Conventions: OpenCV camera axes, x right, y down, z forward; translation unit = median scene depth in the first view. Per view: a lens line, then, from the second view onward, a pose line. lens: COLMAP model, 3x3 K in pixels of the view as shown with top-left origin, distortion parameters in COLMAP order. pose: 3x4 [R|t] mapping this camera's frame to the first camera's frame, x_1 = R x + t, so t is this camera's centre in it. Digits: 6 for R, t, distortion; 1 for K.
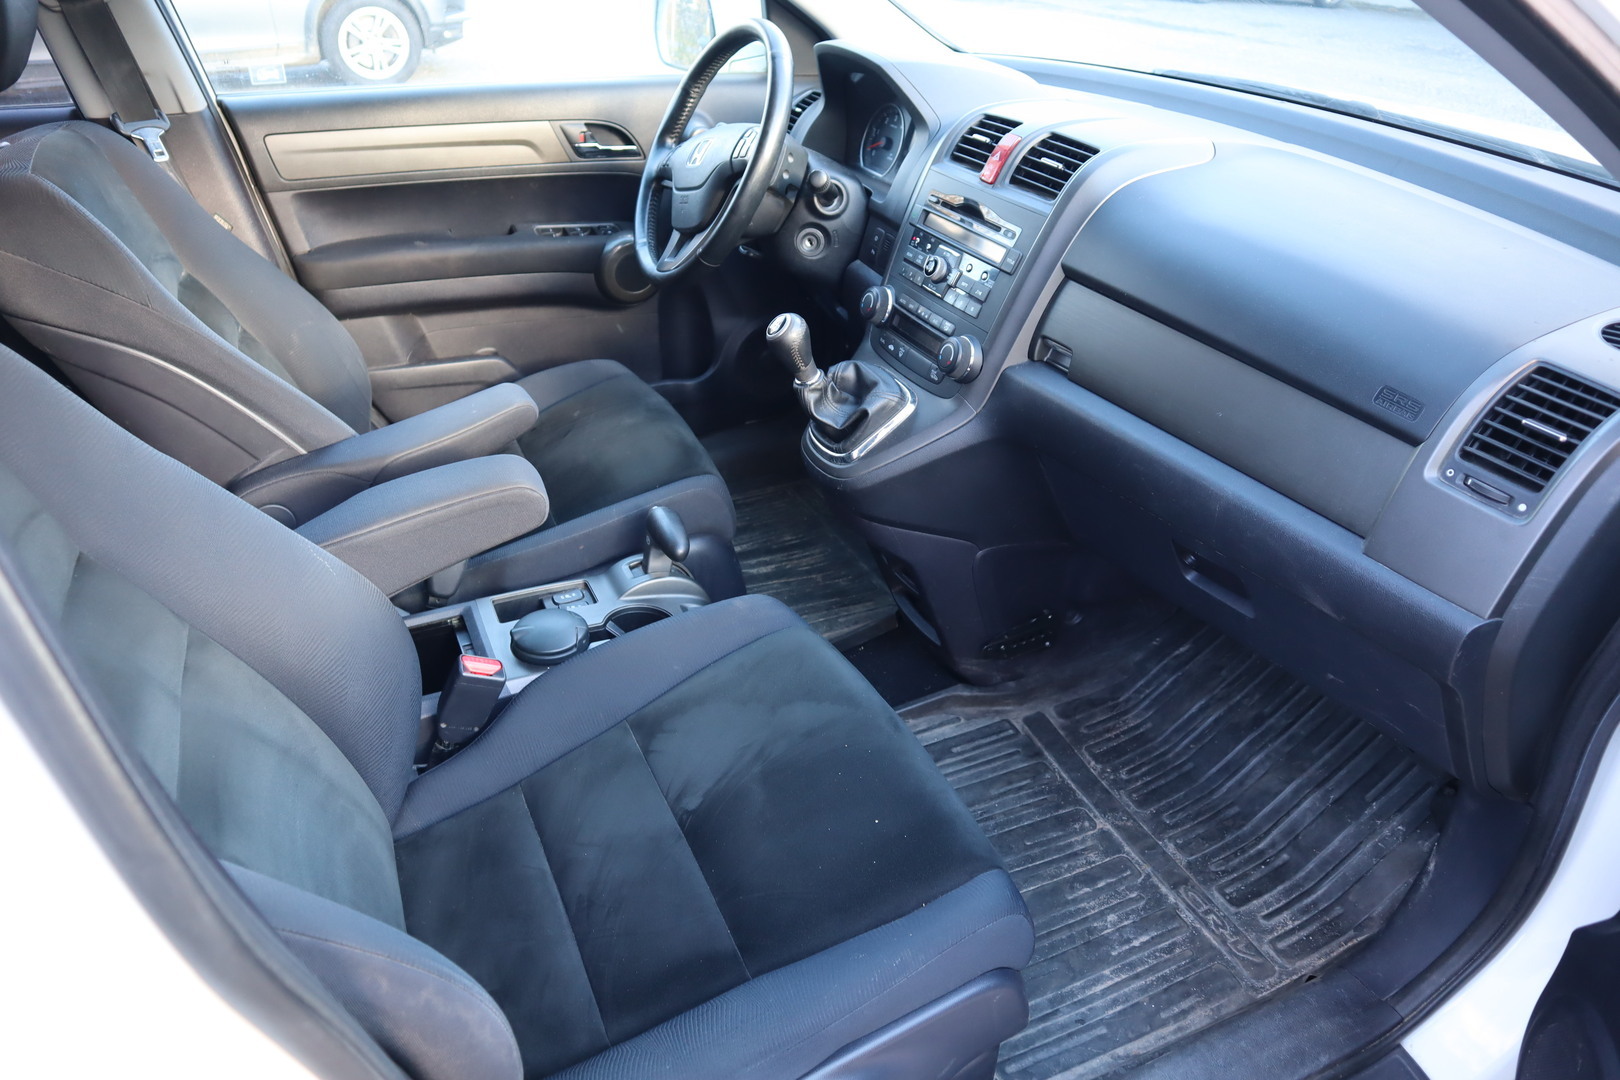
lens RADIAL K [[1135.3, 0, 815.2], [0, 1135.3, 540.2], [0, 0, 1]] dist [-0.100325, 0.049752]
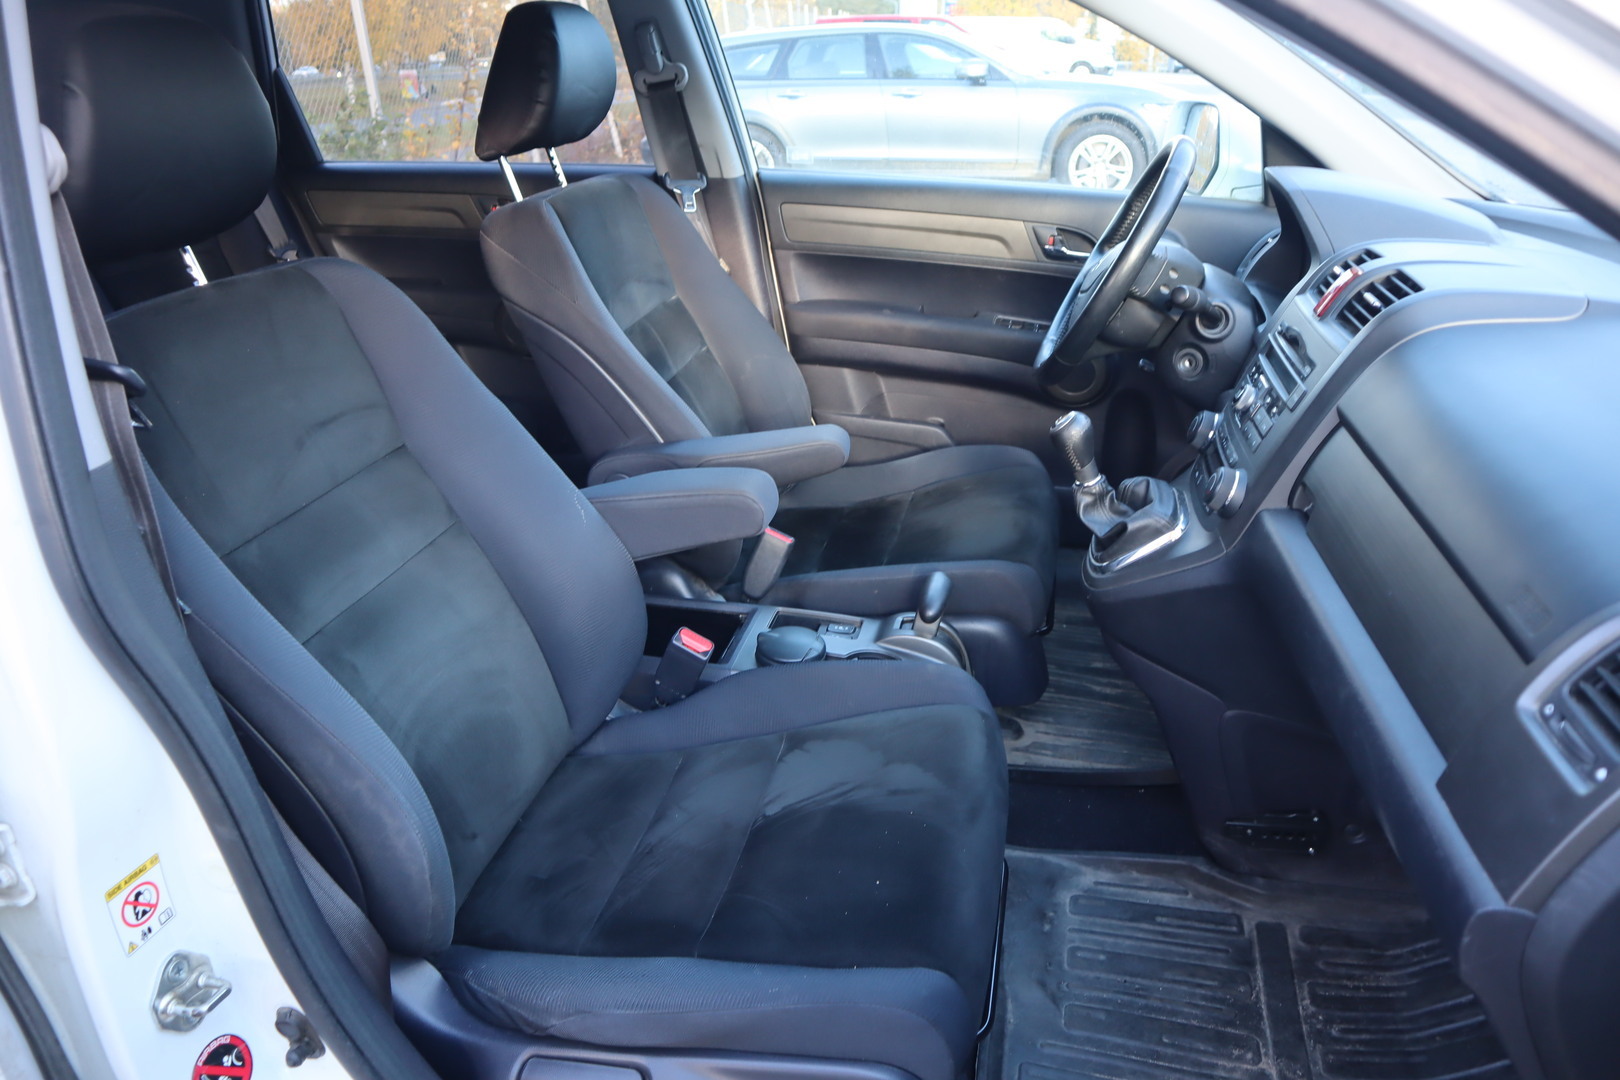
lens RADIAL K [[1135.3, 0, 803.1], [0, 1135.3, 539.8], [0, 0, 1]] dist [-0.100325, 0.049752]
pose [[0.786284, 0.244238, -0.567543, 0.333652], [-0.305831, 0.951982, -0.014025, -0.003669], [0.536865, 0.184600, 0.823225, 0.058107]]
